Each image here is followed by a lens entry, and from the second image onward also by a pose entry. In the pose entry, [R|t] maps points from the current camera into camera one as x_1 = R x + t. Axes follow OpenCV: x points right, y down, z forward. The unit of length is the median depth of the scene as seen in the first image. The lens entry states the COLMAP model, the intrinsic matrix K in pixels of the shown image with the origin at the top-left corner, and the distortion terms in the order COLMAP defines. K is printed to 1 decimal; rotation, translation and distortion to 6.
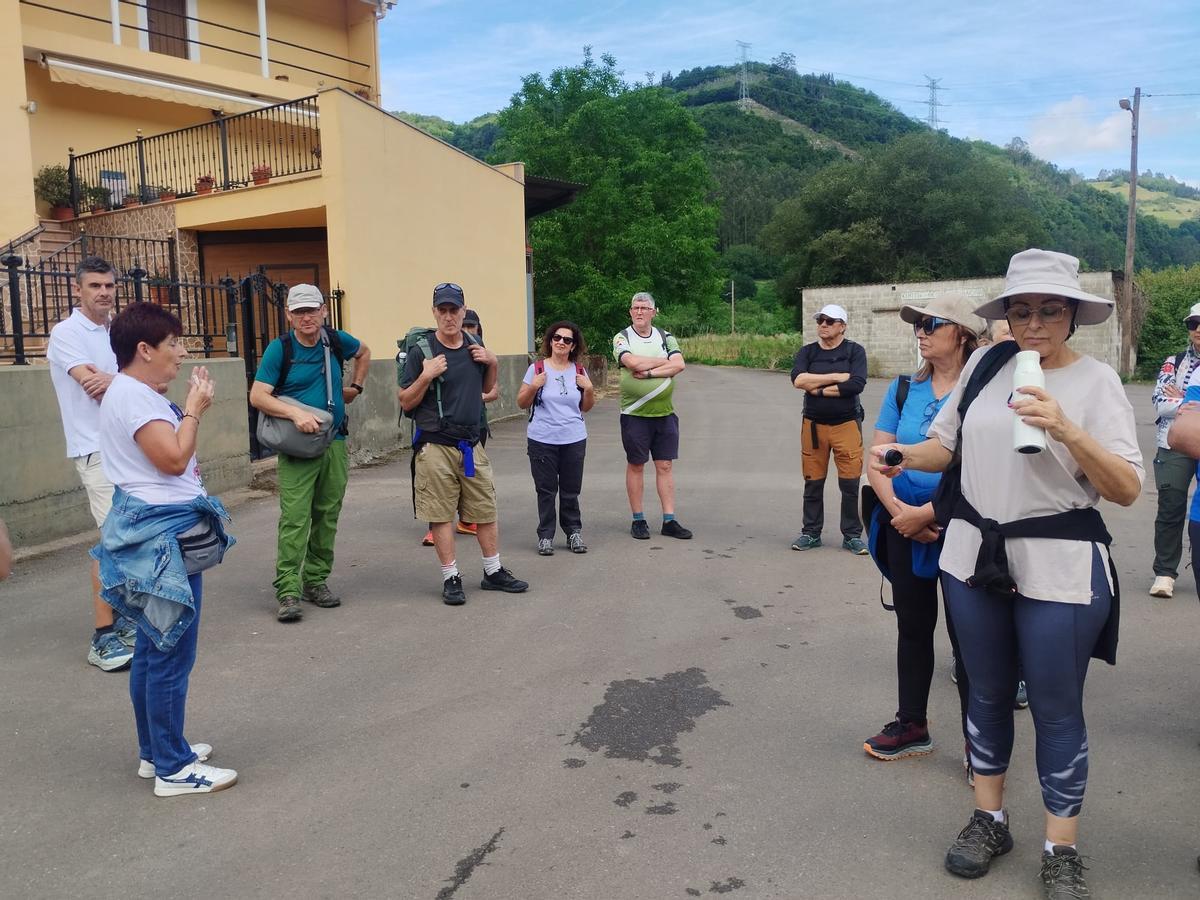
lens RADIAL K [[1013.7, 0, 600.0], [0, 1013.7, 450.0], [0, 0, 1]] dist [0.049639, -0.049881]
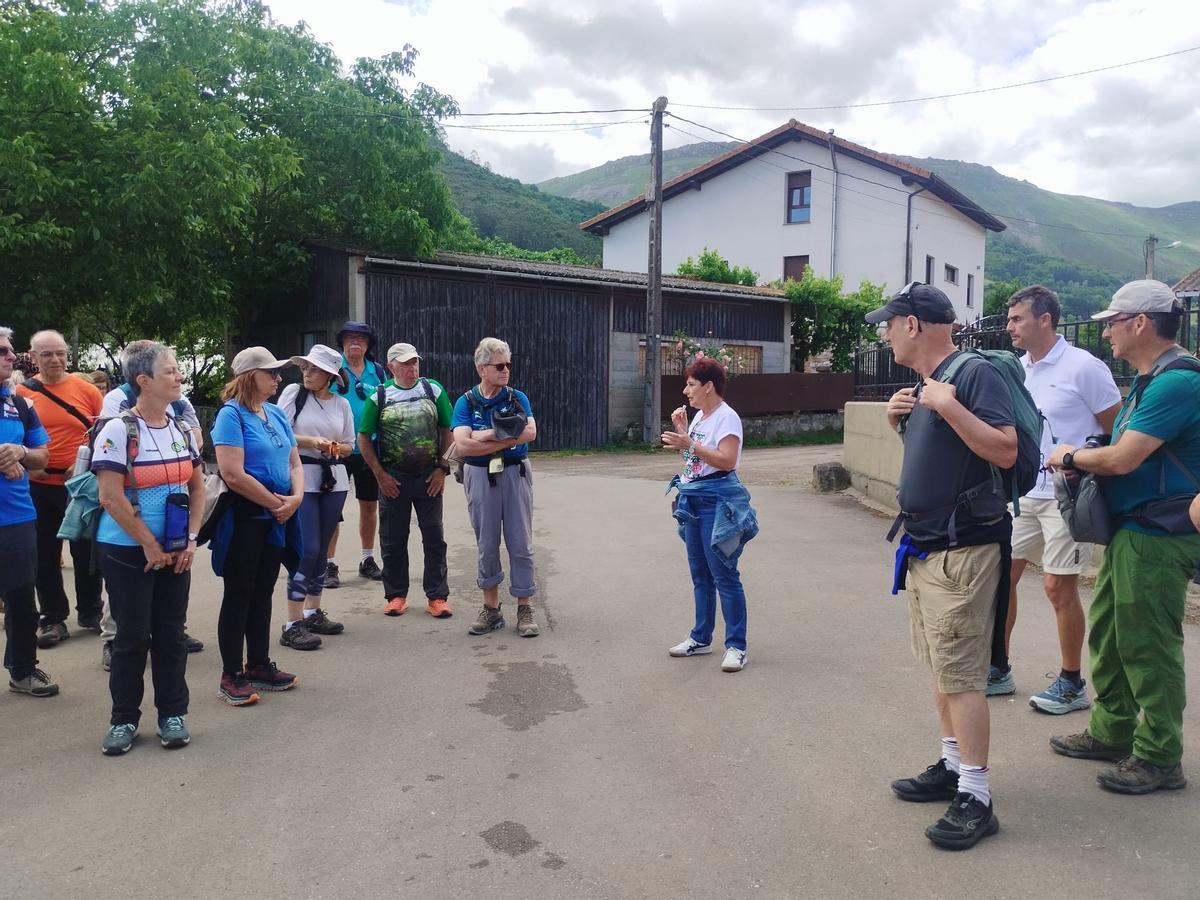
lens RADIAL K [[1013.7, 0, 600.0], [0, 1013.7, 450.0], [0, 0, 1]] dist [0.049639, -0.049881]
pose [[-0.916219, 0.029423, -0.399596, 0.405394], [-0.037223, 0.986737, 0.158002, -0.193962], [0.398945, 0.159638, -0.902972, 1.890042]]
